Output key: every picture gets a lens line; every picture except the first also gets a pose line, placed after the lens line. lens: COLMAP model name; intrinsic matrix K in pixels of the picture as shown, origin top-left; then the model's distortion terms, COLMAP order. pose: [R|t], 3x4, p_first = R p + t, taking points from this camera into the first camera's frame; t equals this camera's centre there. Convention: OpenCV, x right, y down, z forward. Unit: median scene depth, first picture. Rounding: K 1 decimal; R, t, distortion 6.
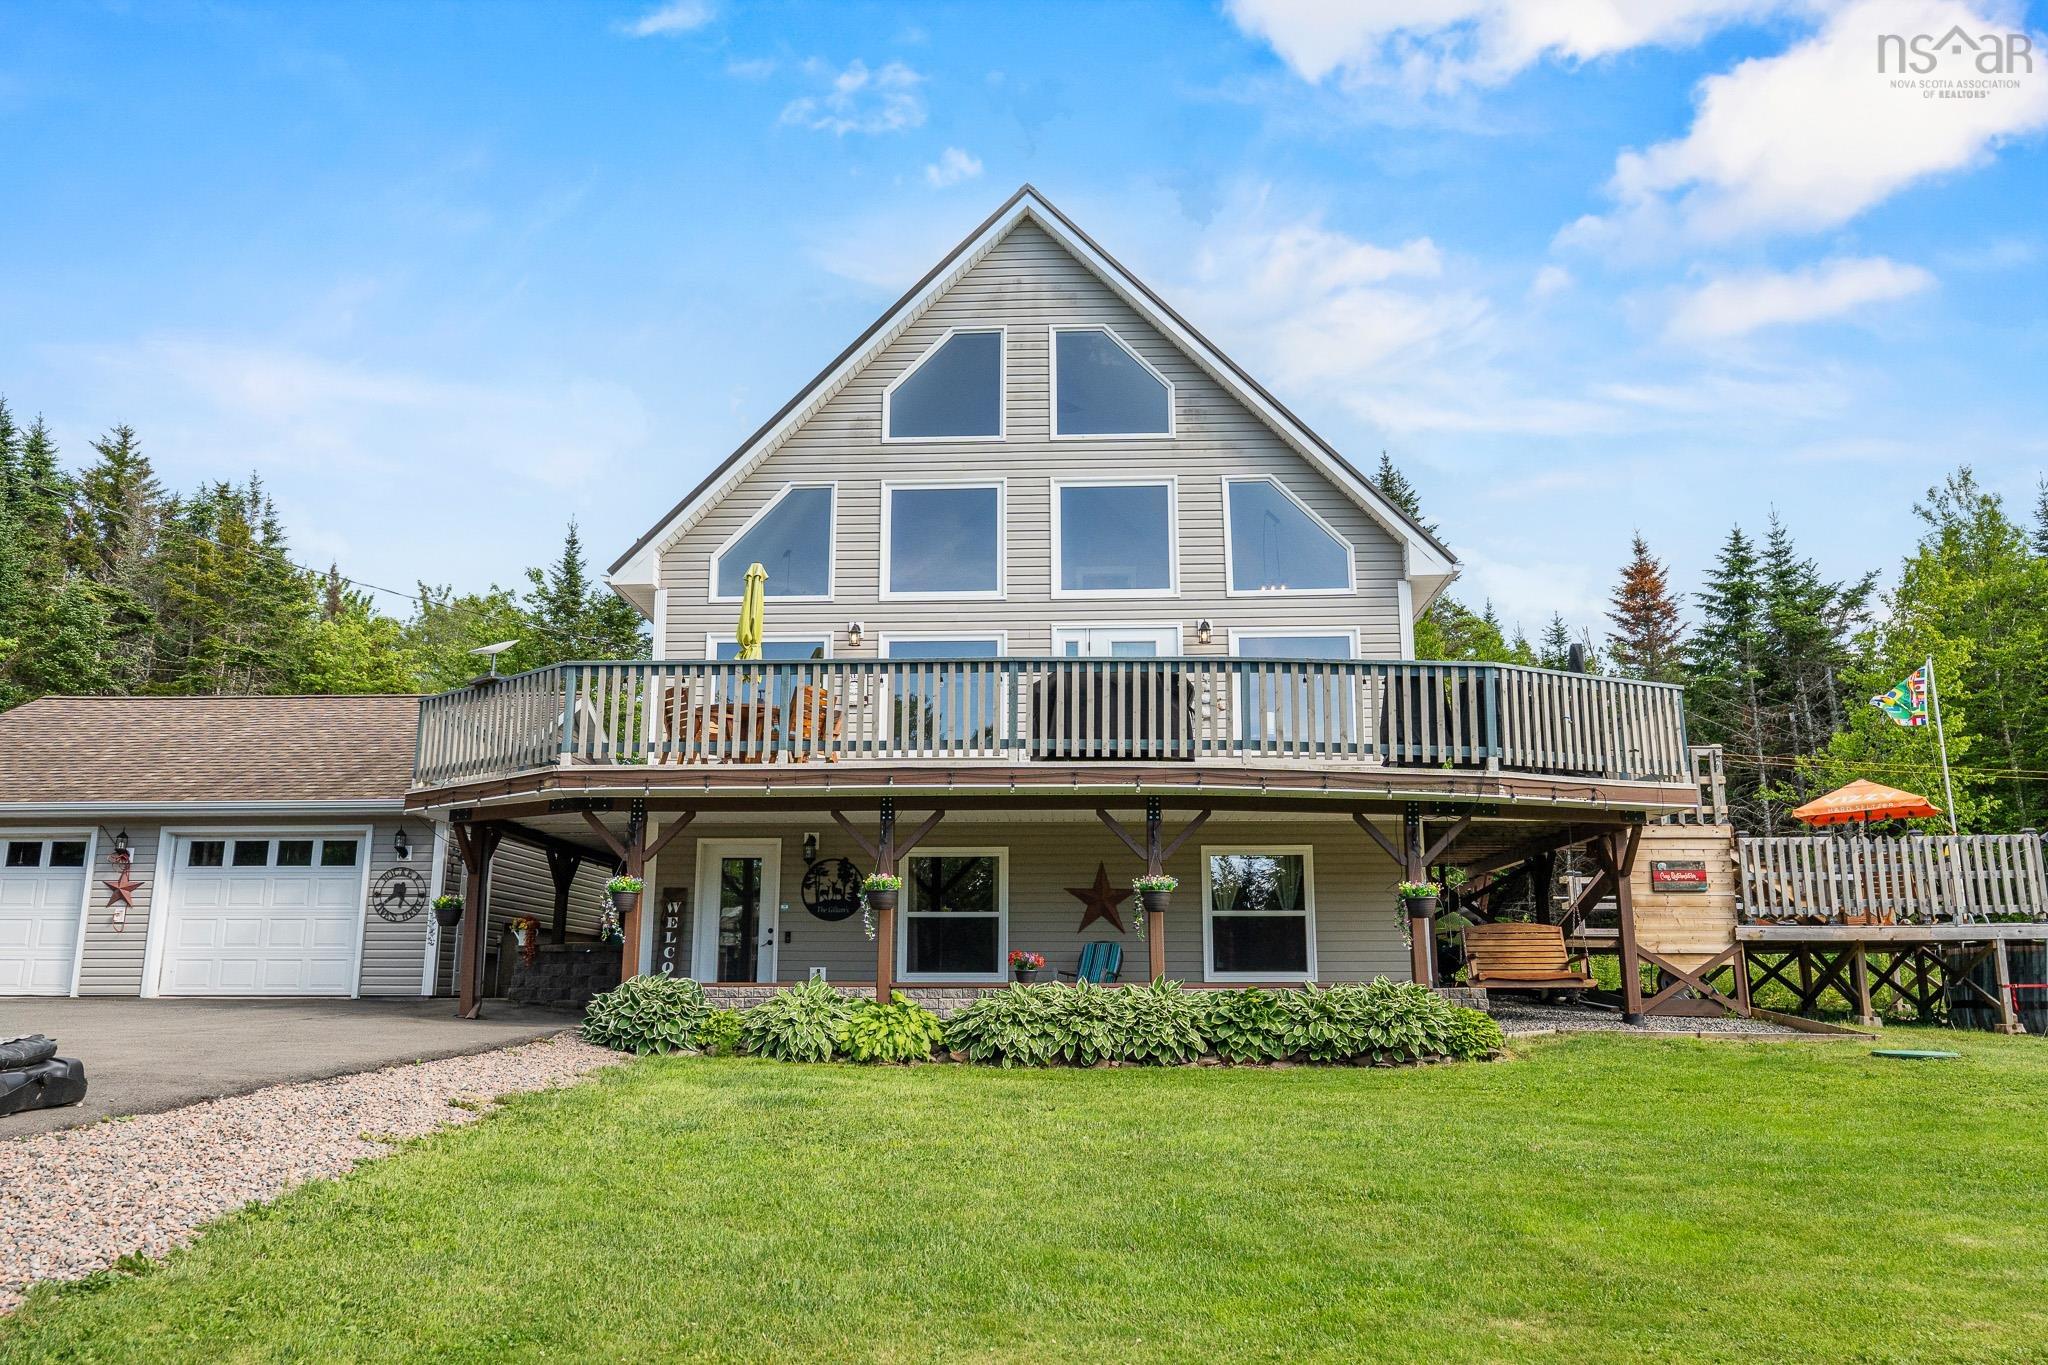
lens RADIAL K [[1404.4, 0, 1024.0], [0, 1404.4, 682.5], [0, 0, 1]] dist [0.003280, 0.000204]
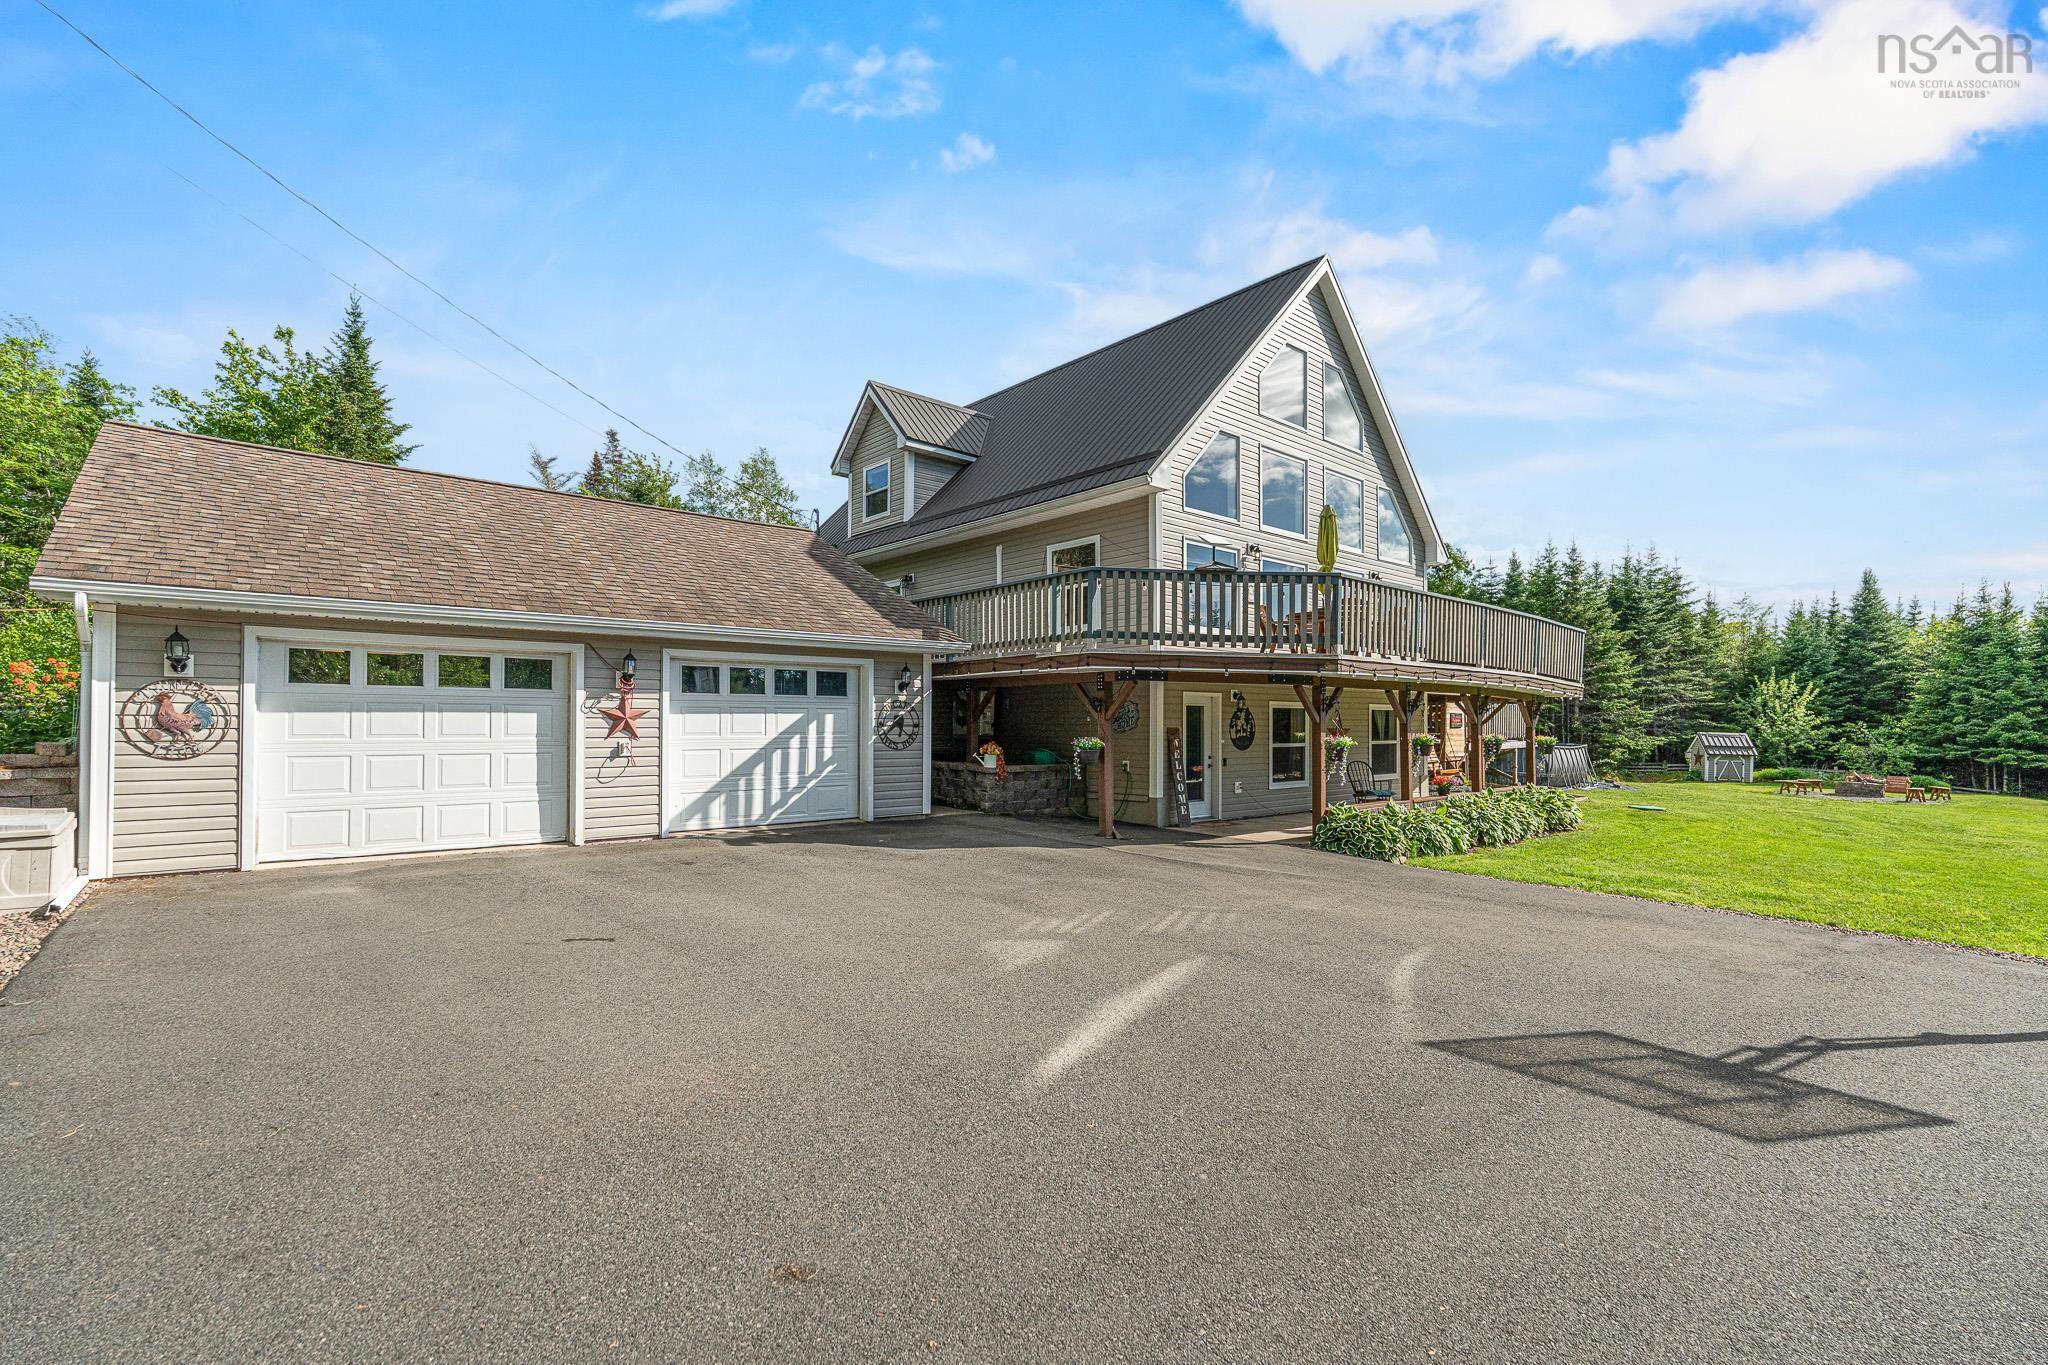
lens RADIAL K [[911.7, 0, 1025.2], [0, 911.7, 707.1], [0, 0, 1]] dist [-0.001989, 0.000064]
pose [[0.692994, 0.013323, 0.720820, -0.873543], [-0.129298, 0.985915, 0.106084, 0.047692], [-0.709254, -0.166716, 0.684956, 0.434996]]
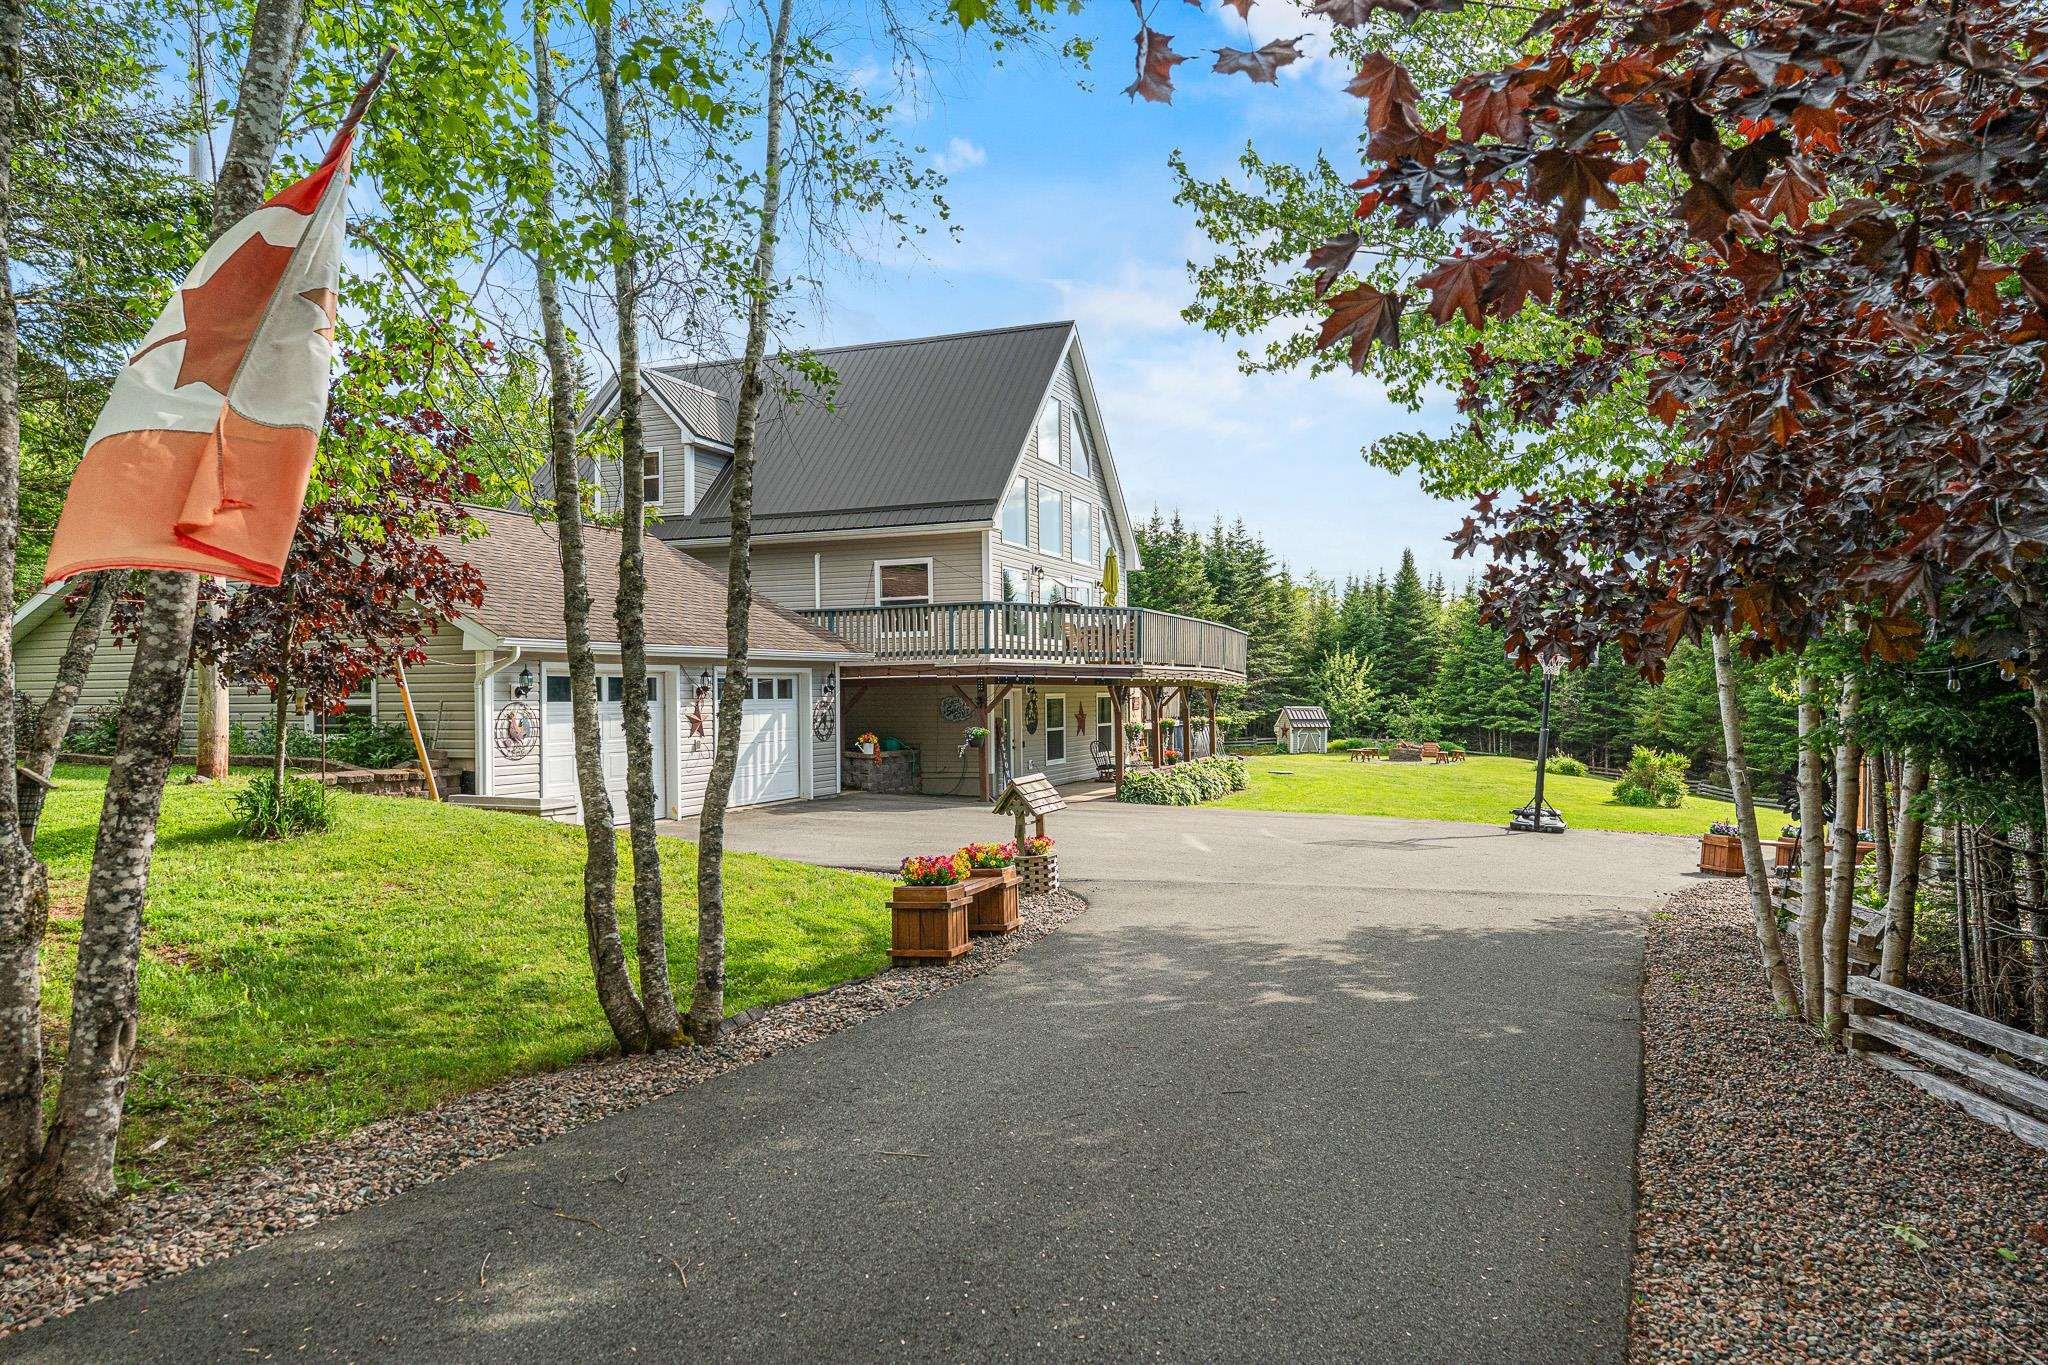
lens RADIAL K [[1370.0, 0, 1023.8], [0, 1370.0, 662.3], [0, 0, 1]] dist [0.000515, 0.001632]
pose [[0.282267, 0.017548, 0.959175, -1.617833], [-0.156991, 0.987199, 0.028139, 0.028136], [-0.946403, -0.158525, 0.281409, 0.448831]]
